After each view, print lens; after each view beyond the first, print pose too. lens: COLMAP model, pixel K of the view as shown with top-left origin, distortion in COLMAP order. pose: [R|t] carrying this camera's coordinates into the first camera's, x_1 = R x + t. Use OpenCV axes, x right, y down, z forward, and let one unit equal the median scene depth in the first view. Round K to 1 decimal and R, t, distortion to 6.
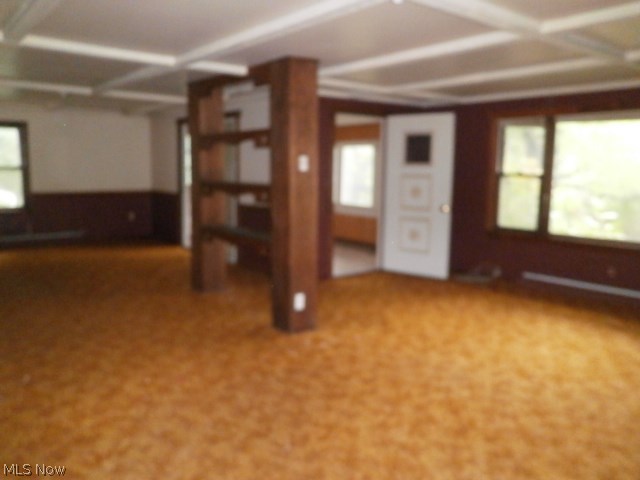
lens RADIAL K [[513.6, 0, 317.1], [0, 513.6, 211.3], [0, 0, 1]] dist [0.004517, 0.000439]
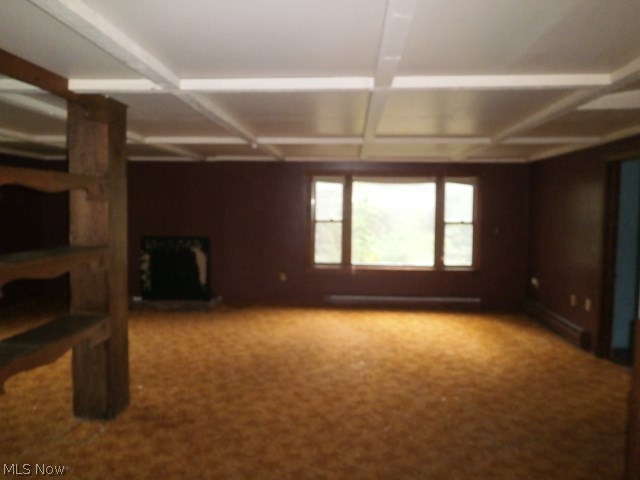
lens RADIAL K [[513.6, 0, 317.1], [0, 513.6, 211.3], [0, 0, 1]] dist [0.004517, 0.000439]
pose [[-0.736420, -0.020763, 0.676206, -1.186808], [0.032363, 0.997303, 0.065867, -0.185568], [-0.675750, 0.070390, -0.733763, 1.878704]]
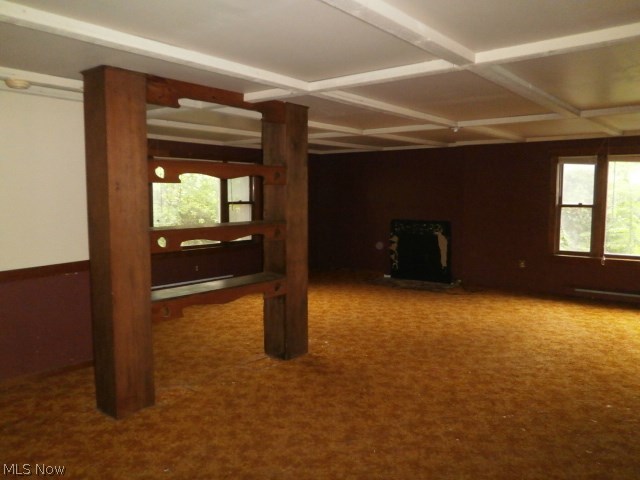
lens RADIAL K [[506.3, 0, 320.0], [0, 506.3, 240.0], [0, 0, 1]] dist [-0.041833, 0.103278]
pose [[-0.221976, -0.095500, 0.970364, -1.457189], [0.077258, 0.990340, 0.115139, -0.163537], [-0.971987, 0.100527, -0.212454, 1.581713]]
